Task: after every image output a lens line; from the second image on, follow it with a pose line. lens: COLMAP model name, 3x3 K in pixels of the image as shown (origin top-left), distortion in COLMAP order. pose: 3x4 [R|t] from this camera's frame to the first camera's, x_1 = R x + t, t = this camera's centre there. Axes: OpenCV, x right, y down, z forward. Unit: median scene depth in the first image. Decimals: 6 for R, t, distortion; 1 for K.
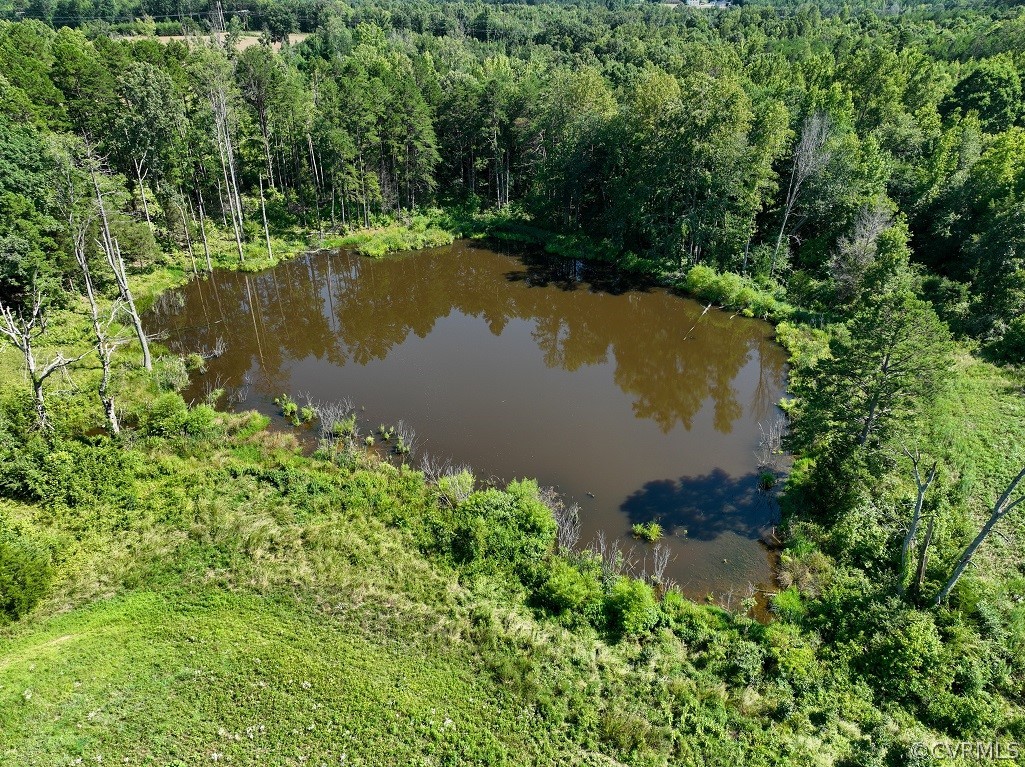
lens RADIAL K [[720.6, 0, 514.6], [0, 720.6, 381.8], [0, 0, 1]] dist [-0.004589, 0.022826]
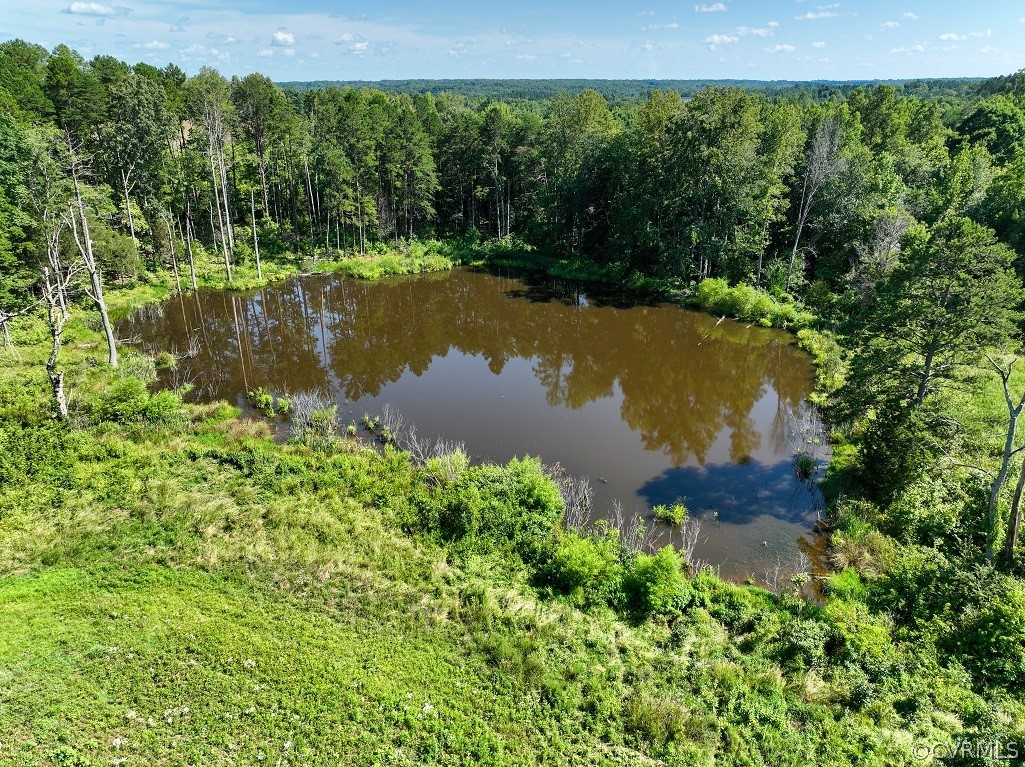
lens RADIAL K [[720.6, 0, 514.6], [0, 720.6, 381.8], [0, 0, 1]] dist [-0.004589, 0.022826]
pose [[0.999996, 0.002657, -0.000868, 0.000220], [-0.002745, 0.992174, -0.124835, 0.134871], [0.000530, 0.124837, 0.992177, 0.114754]]
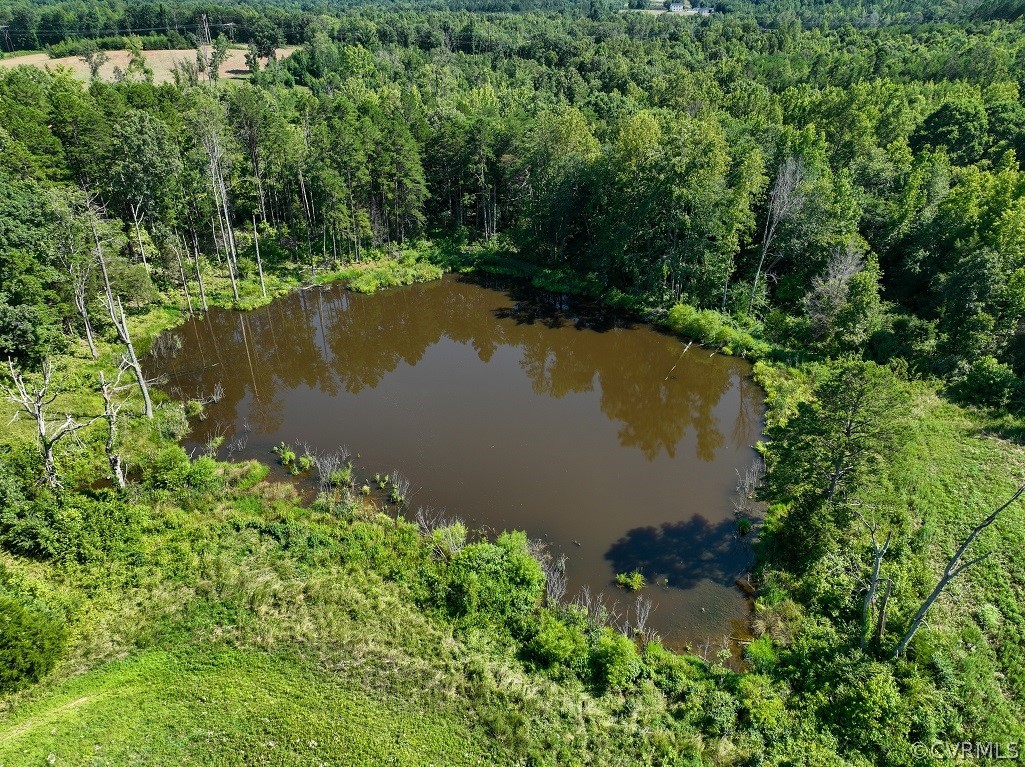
lens RADIAL K [[720.6, 0, 514.6], [0, 720.6, 381.8], [0, 0, 1]] dist [-0.004589, 0.022826]
pose [[0.999826, -0.009747, 0.015919, -0.000210], [0.009771, 0.999951, -0.001472, -0.072324], [-0.015904, 0.001627, 0.999872, -0.050259]]
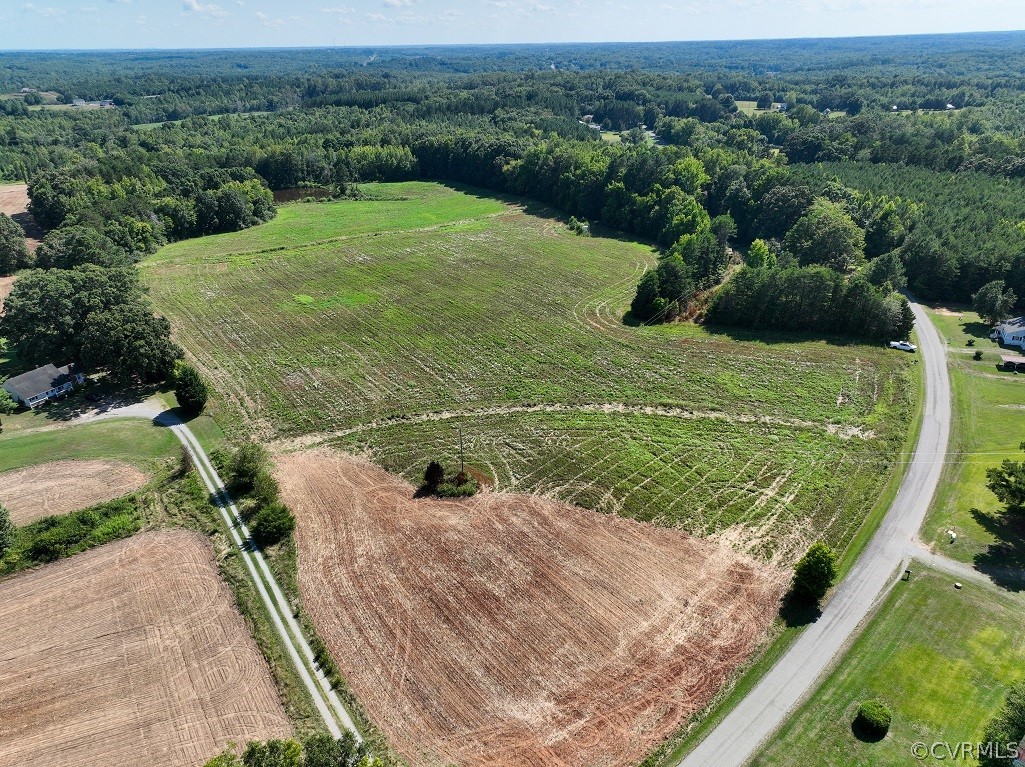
lens RADIAL K [[720.6, 0, 514.6], [0, 720.6, 381.8], [0, 0, 1]] dist [-0.004589, 0.022826]
pose [[0.664332, -0.328422, 0.671418, -3.669427], [0.383554, 0.920793, 0.070897, 1.914291], [-0.641521, 0.210426, 0.737680, -4.786022]]
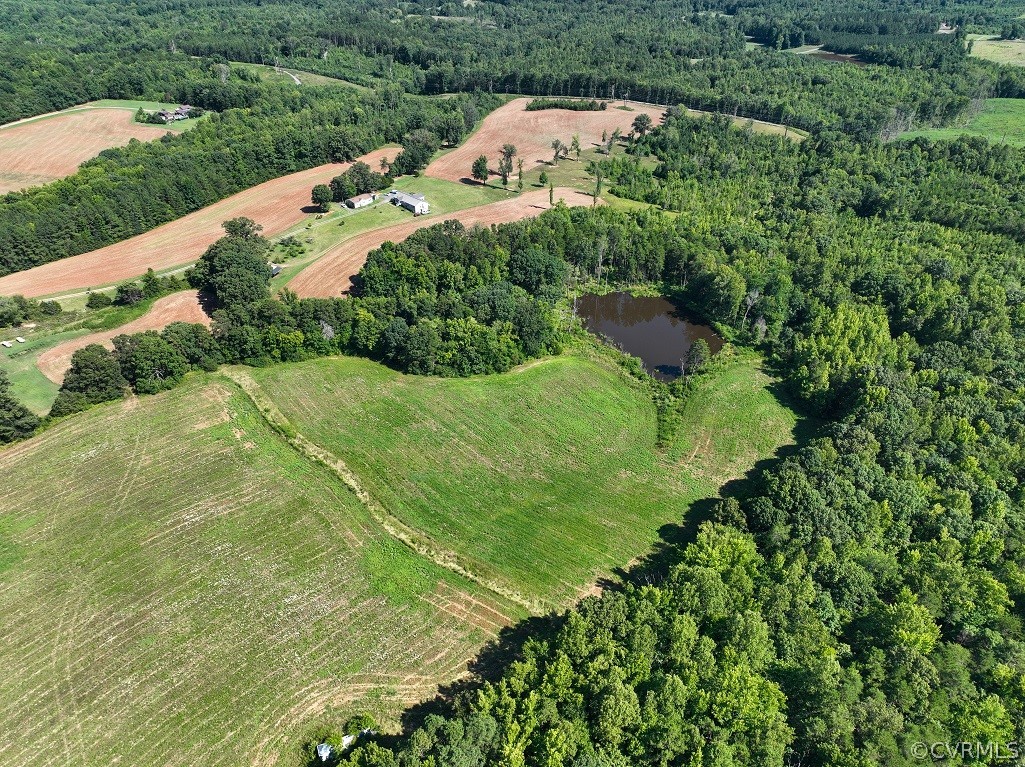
lens RADIAL K [[720.6, 0, 514.6], [0, 720.6, 381.8], [0, 0, 1]] dist [-0.004589, 0.022826]
pose [[0.891489, 0.252565, -0.376109, 1.123641], [-0.225166, 0.967400, 0.115918, -0.092347], [0.393125, -0.018653, 0.919296, -3.874314]]
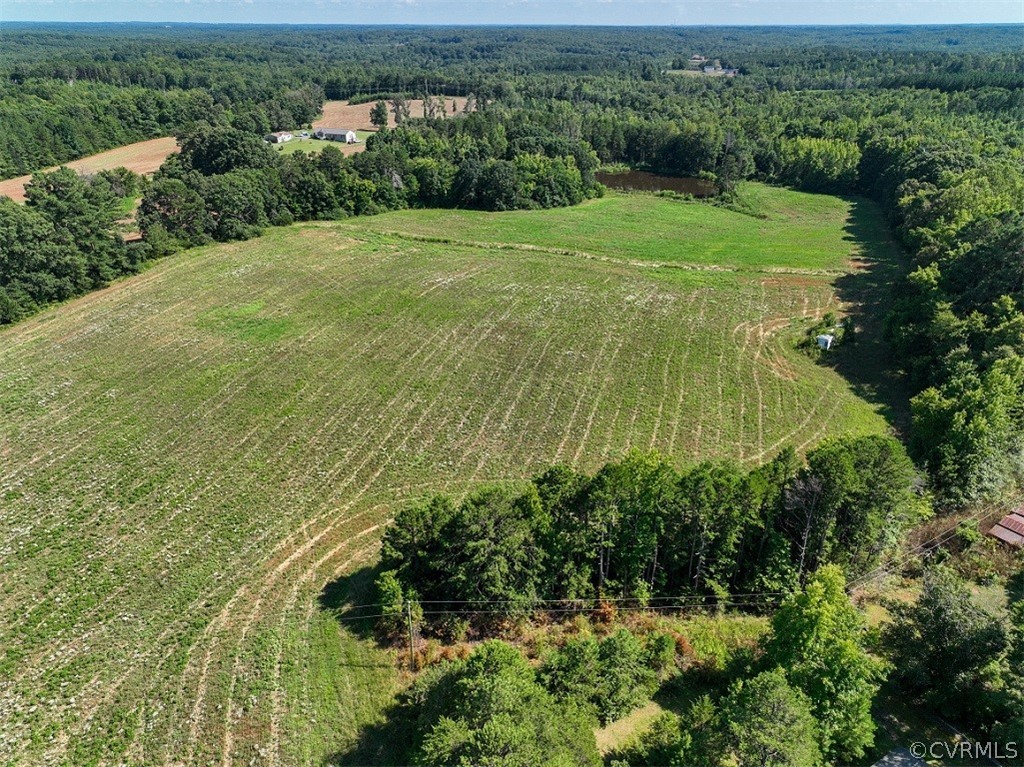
lens RADIAL K [[719.8, 0, 514.1], [0, 719.8, 381.8], [0, 0, 1]] dist [-0.004589, 0.022826]
pose [[0.999505, 0.017319, -0.026257, -0.937745], [-0.018759, 0.998275, -0.055629, 1.789060], [0.025249, 0.056094, 0.998106, -4.202018]]
